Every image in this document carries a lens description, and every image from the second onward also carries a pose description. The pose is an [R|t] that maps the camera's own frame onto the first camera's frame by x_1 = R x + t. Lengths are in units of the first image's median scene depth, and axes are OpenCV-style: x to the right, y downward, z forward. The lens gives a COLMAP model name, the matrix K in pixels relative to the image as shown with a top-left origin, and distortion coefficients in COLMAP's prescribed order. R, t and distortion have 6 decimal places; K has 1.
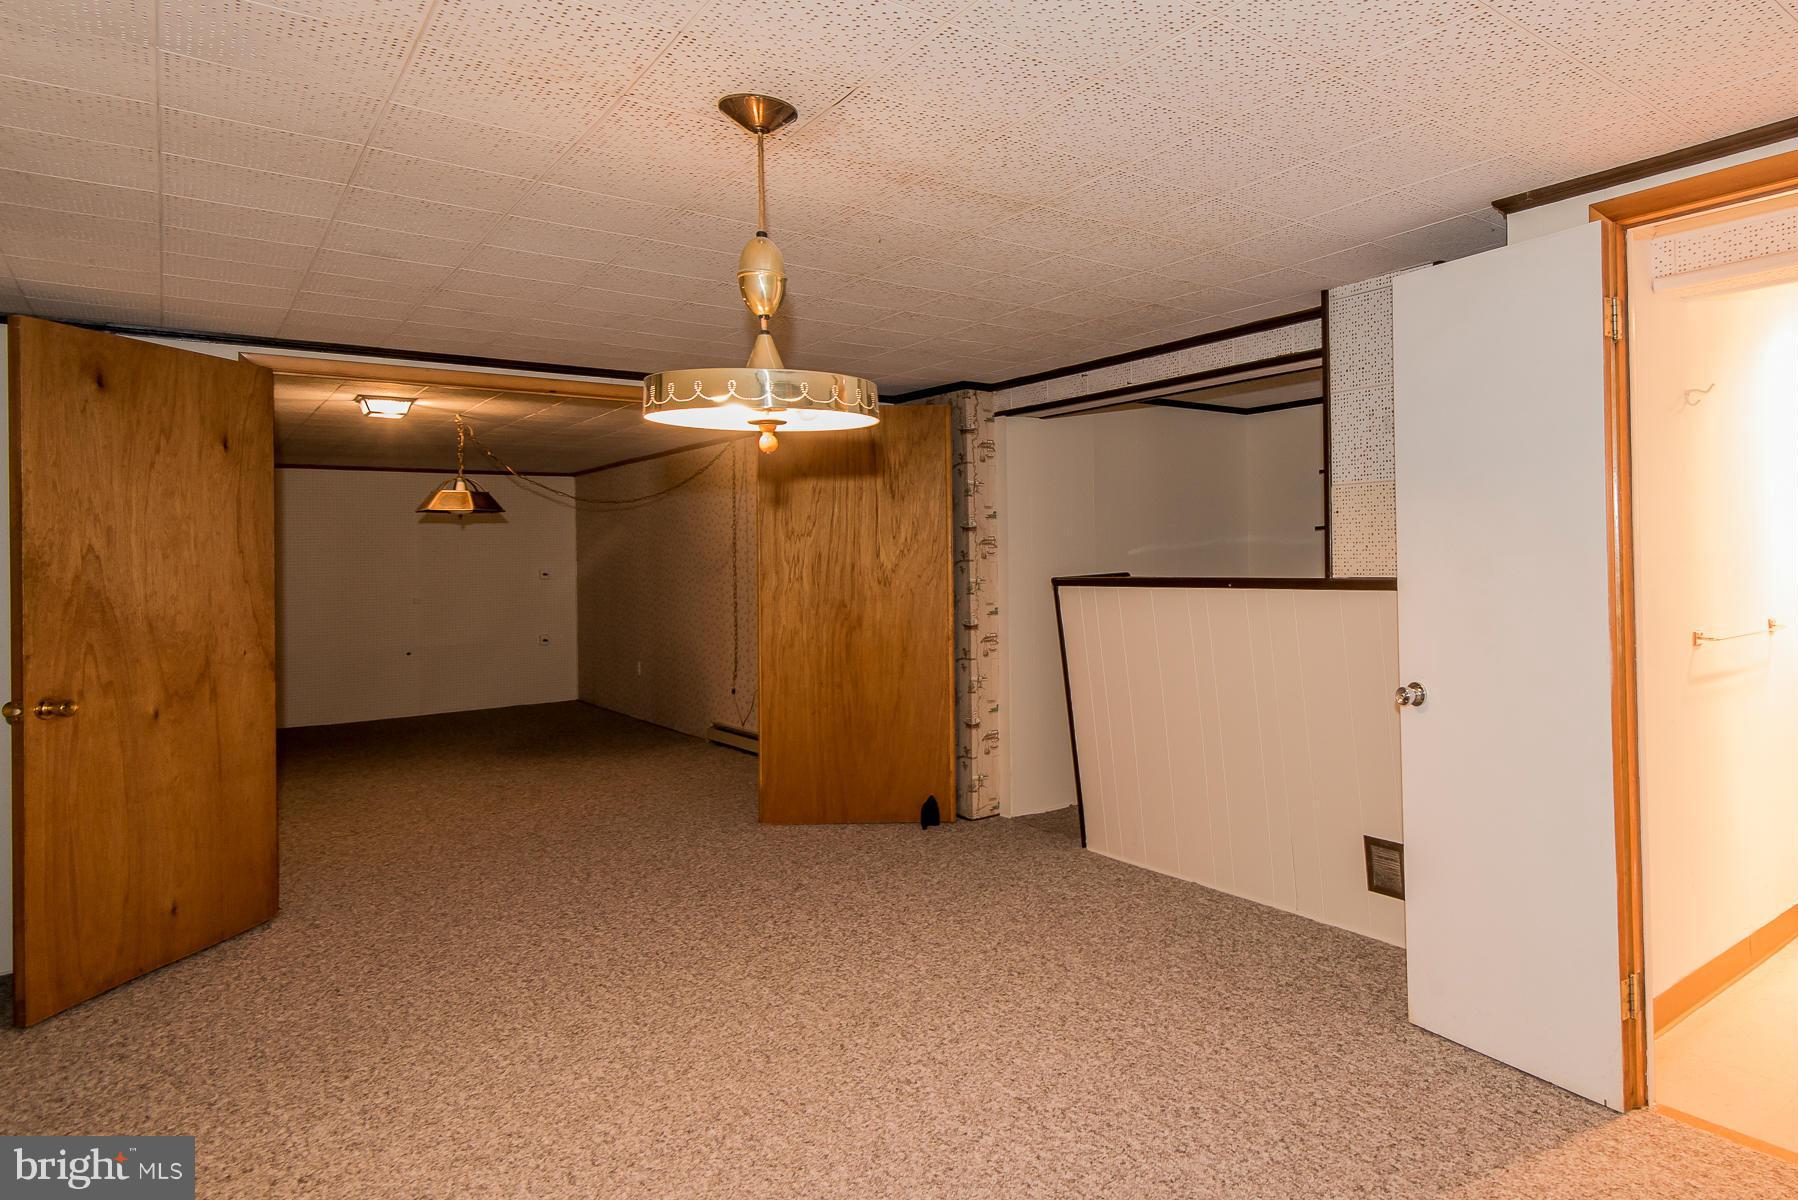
lens RADIAL K [[794.2, 0, 986.3], [0, 794.2, 546.1], [0, 0, 1]] dist [-0.000242, -0.000004]
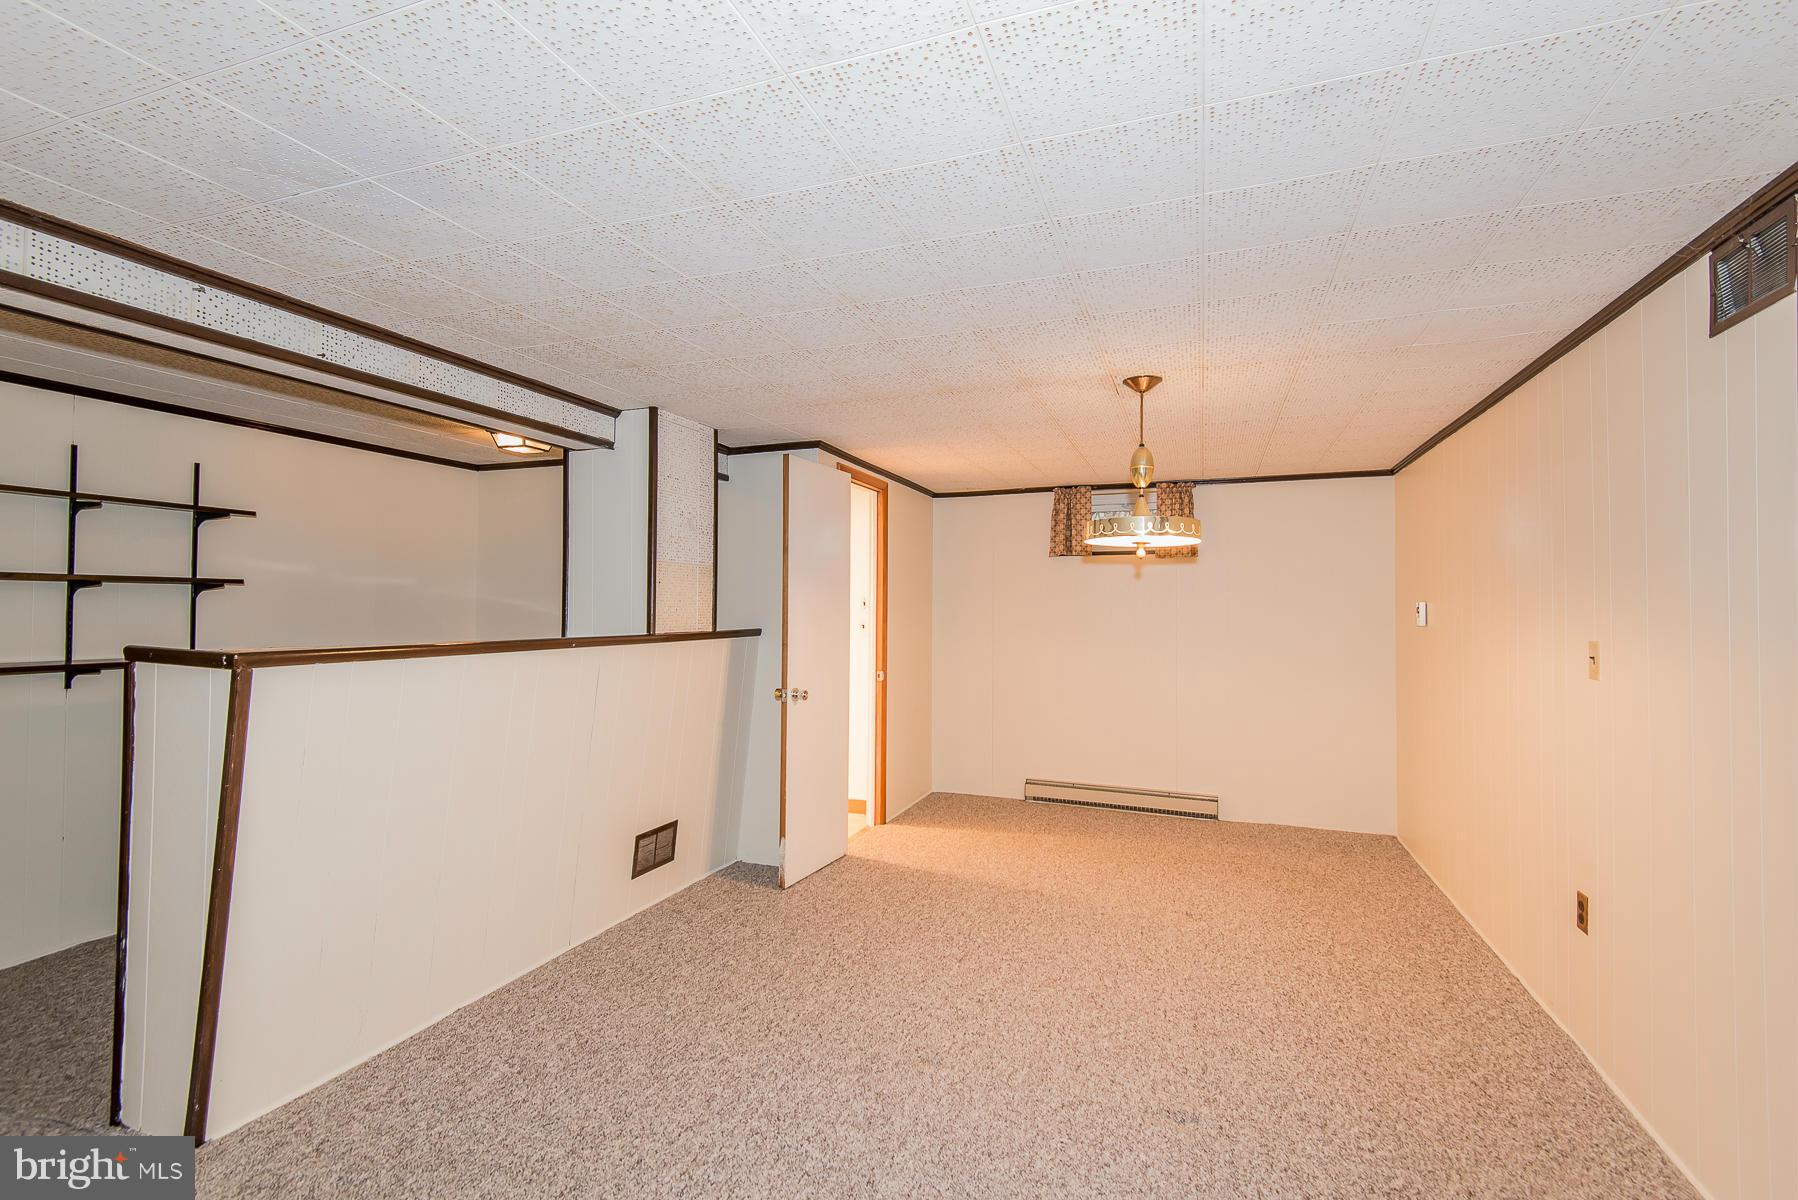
lens RADIAL K [[797.9, 0, 910.7], [0, 797.9, 594.6], [0, 0, 1]] dist [0.010159, -0.000721]
pose [[-0.445804, 0.031796, 0.894566, -0.937708], [-0.002810, 0.999314, -0.036920, 0.024796], [-0.895126, -0.018973, -0.445409, 1.257607]]
